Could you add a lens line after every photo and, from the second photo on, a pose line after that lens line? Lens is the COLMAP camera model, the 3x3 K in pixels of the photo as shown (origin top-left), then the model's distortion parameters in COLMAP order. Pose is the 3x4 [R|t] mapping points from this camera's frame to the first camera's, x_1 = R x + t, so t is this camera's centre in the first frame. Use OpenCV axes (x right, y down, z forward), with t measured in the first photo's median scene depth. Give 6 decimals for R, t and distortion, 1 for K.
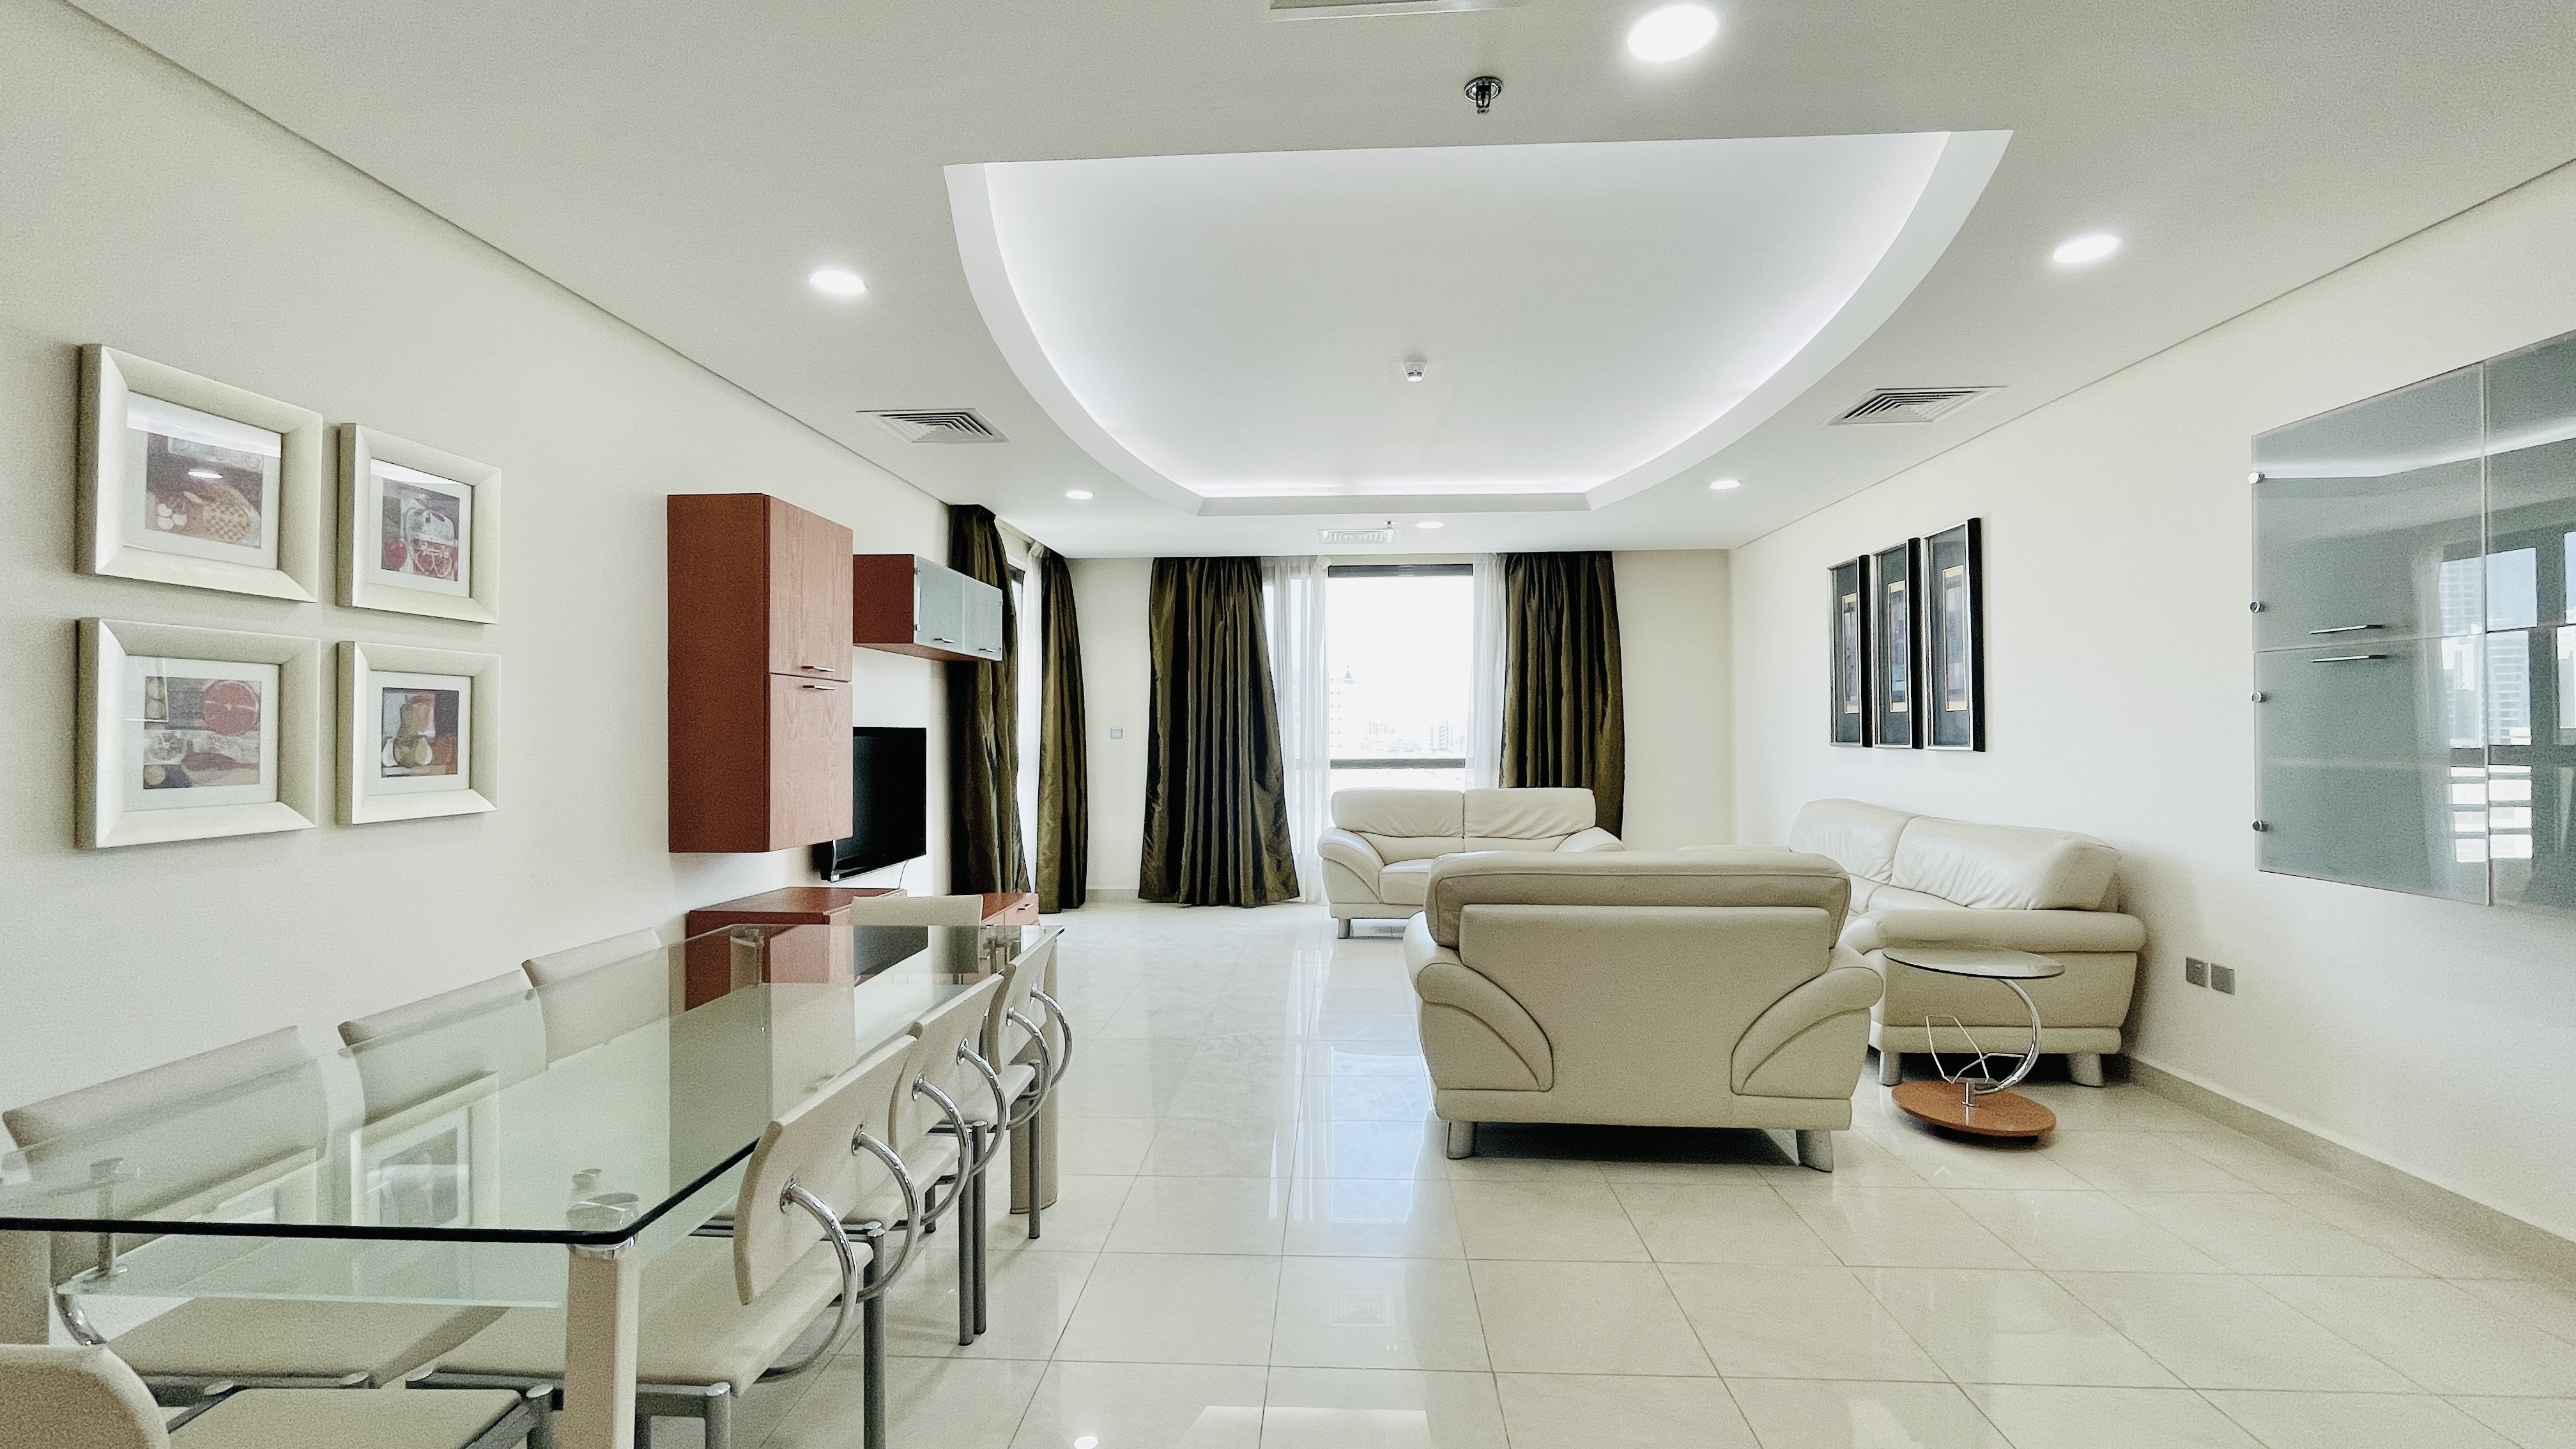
lens RADIAL K [[1034.6, 0, 1295.9], [0, 1034.6, 727.1], [0, 0, 1]] dist [0.002170, -0.000321]
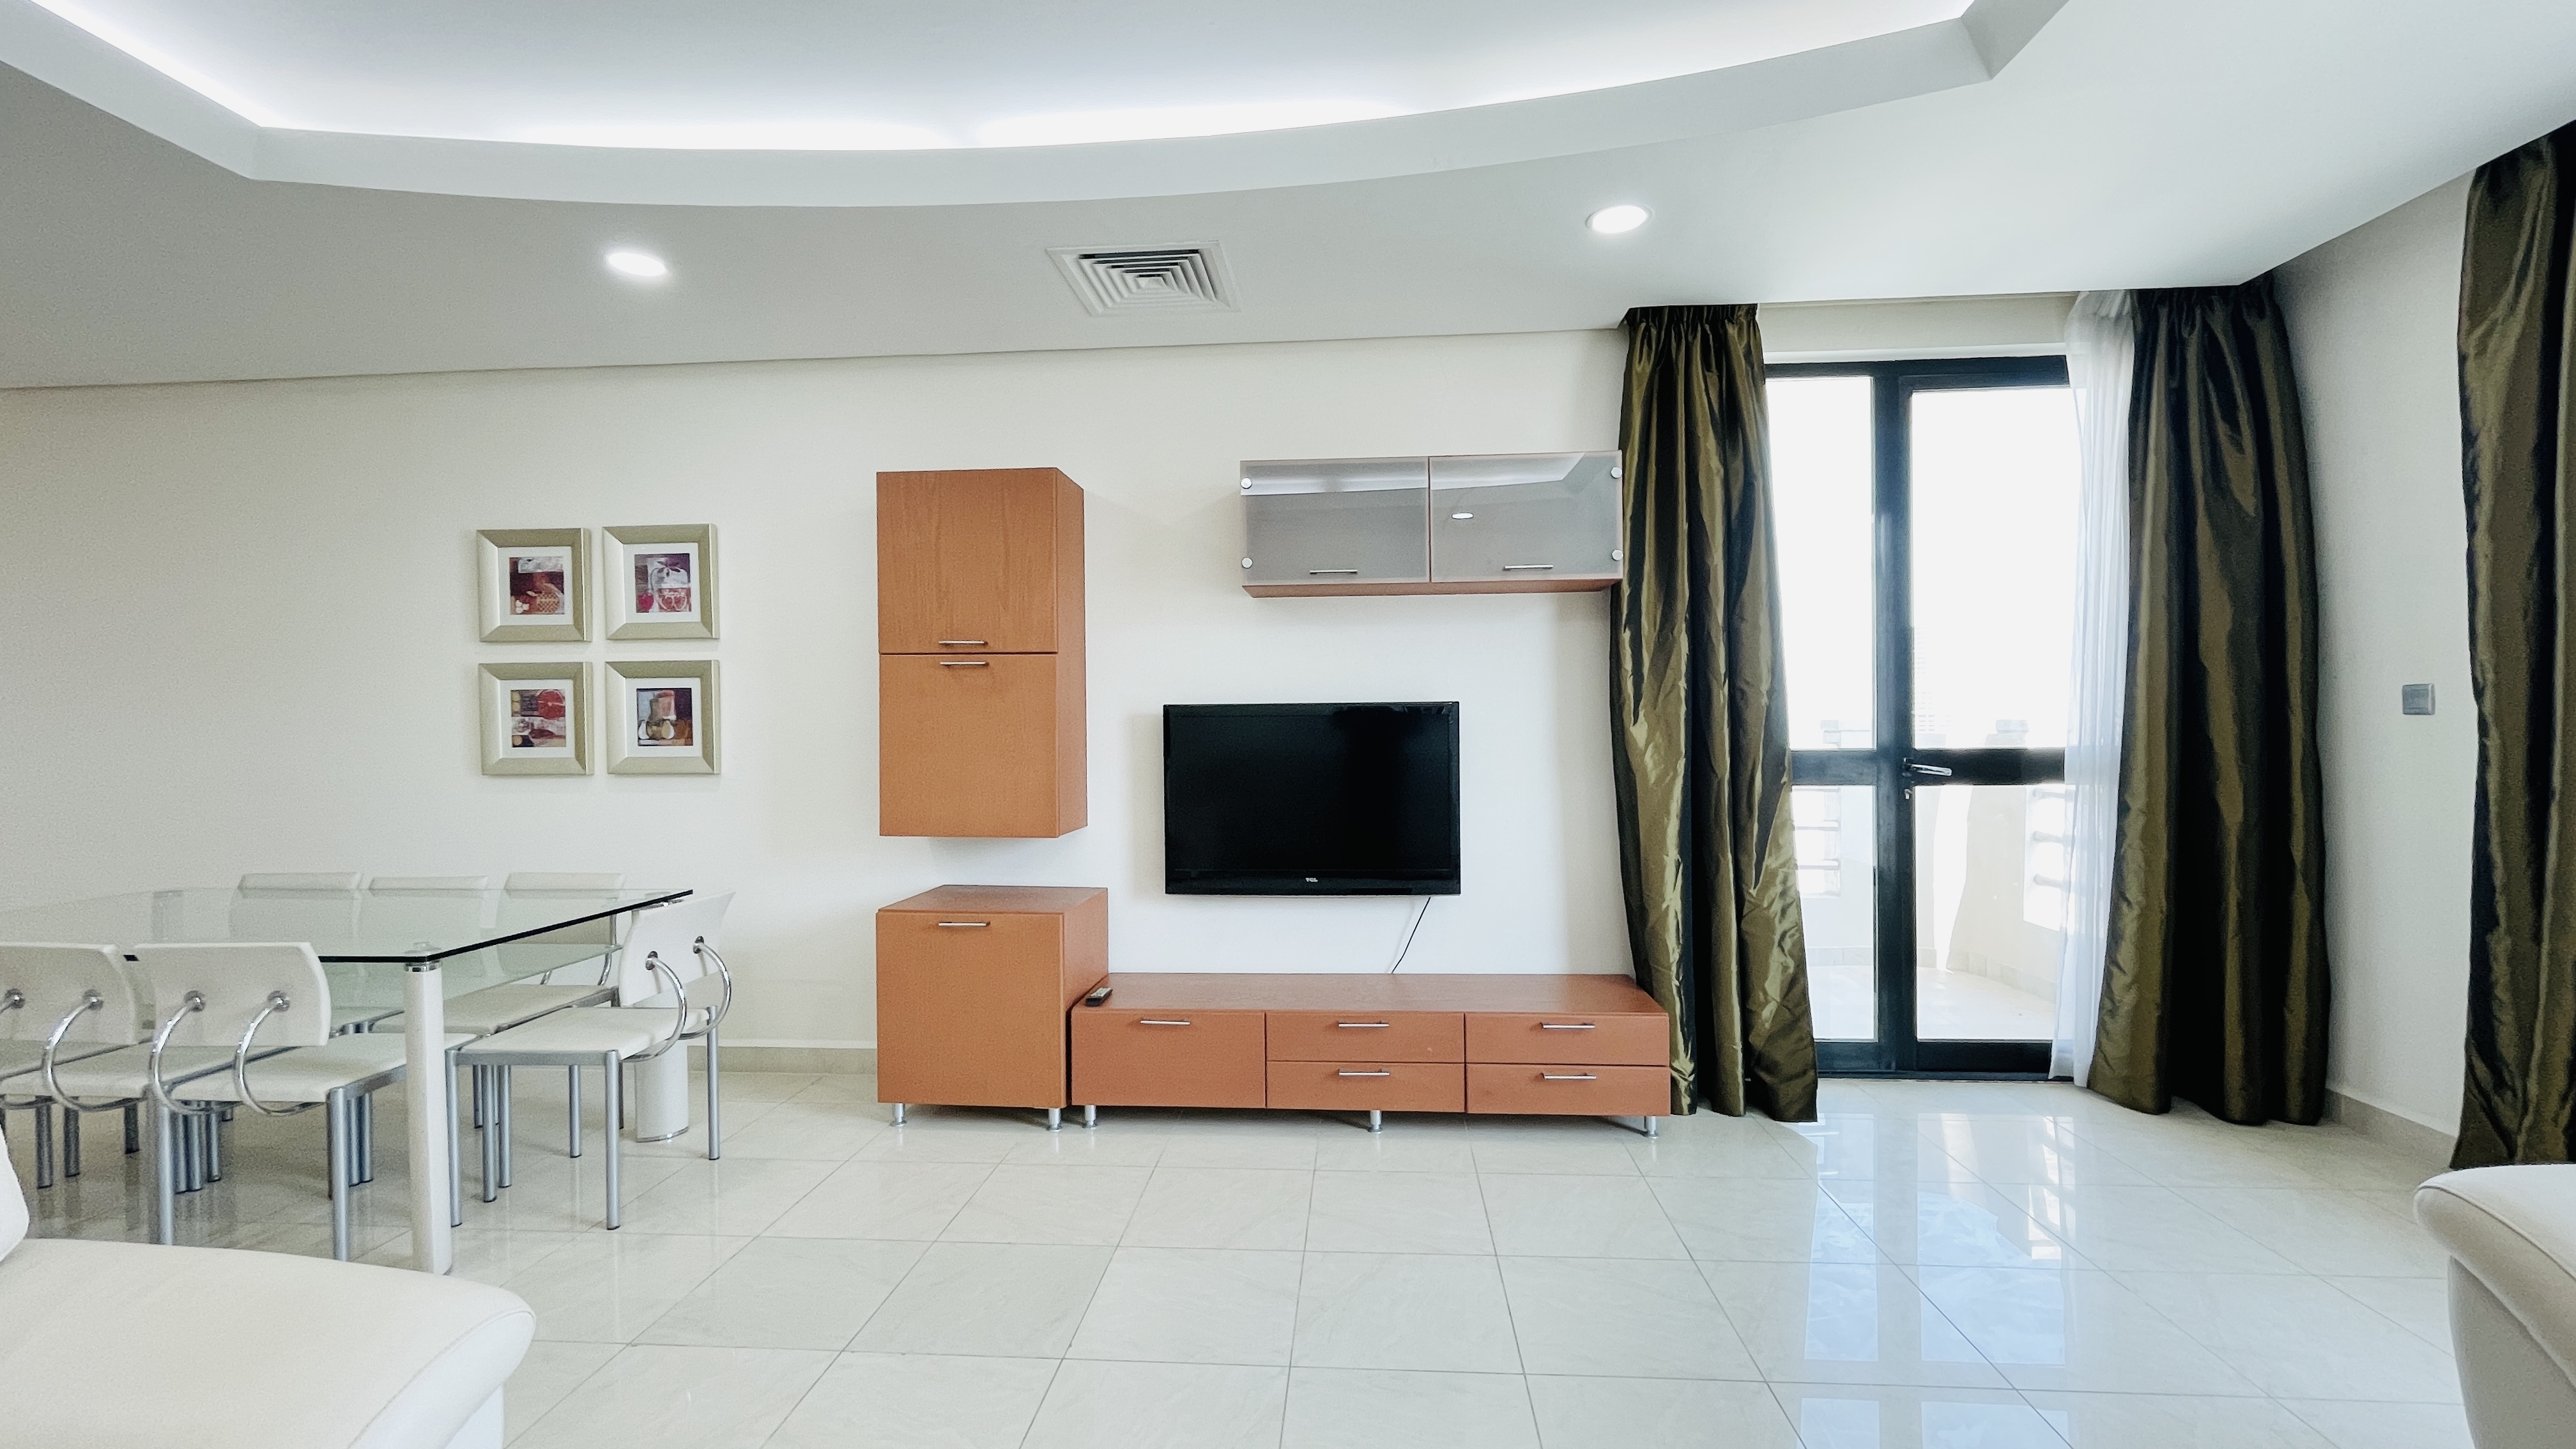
lens RADIAL K [[1034.6, 0, 1295.3], [0, 1034.6, 739.2], [0, 0, 1]] dist [0.002170, -0.000321]
pose [[-0.017180, 0.011334, -0.999788, 0.317709], [0.014278, 0.999837, 0.011089, 0.016795], [0.999750, -0.014084, -0.017339, 0.963212]]
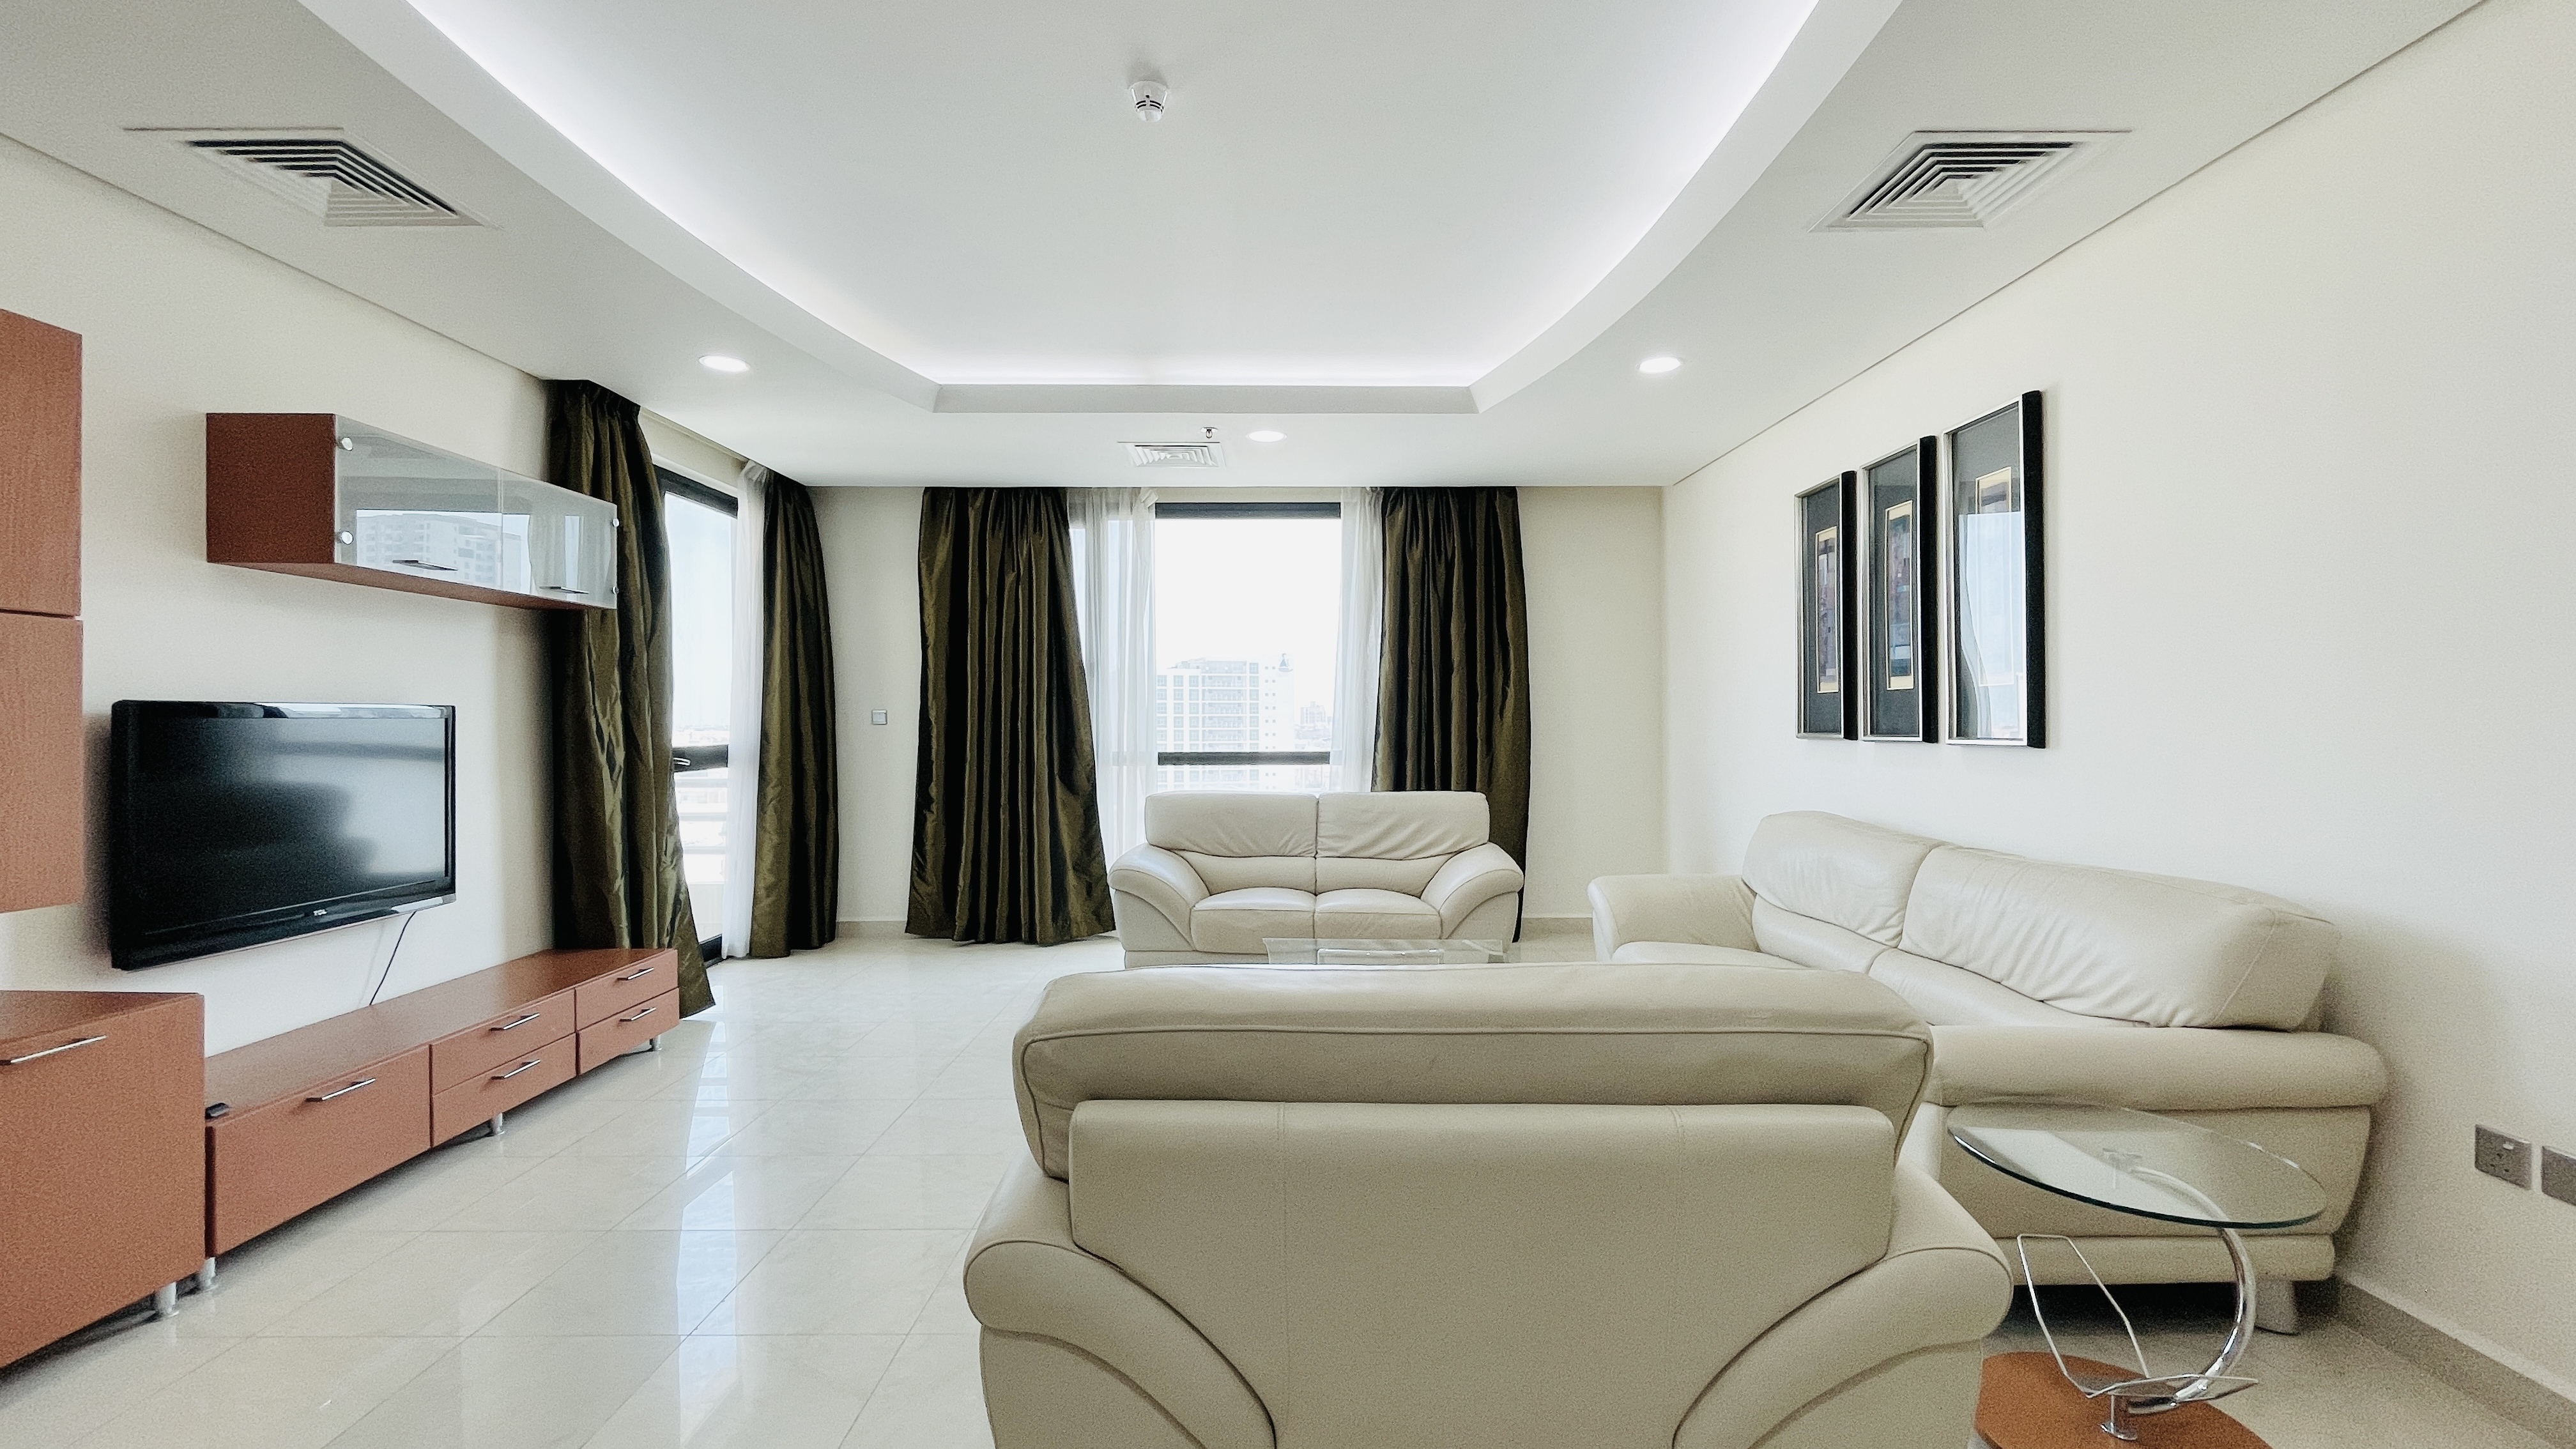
lens RADIAL K [[1034.6, 0, 1295.8], [0, 1034.6, 720.8], [0, 0, 1]] dist [0.002170, -0.000321]
pose [[0.998206, 0.004157, 0.059725, 0.140181], [-0.004478, 0.999976, 0.005246, 0.004551], [-0.059701, -0.005504, 0.998201, 0.343760]]
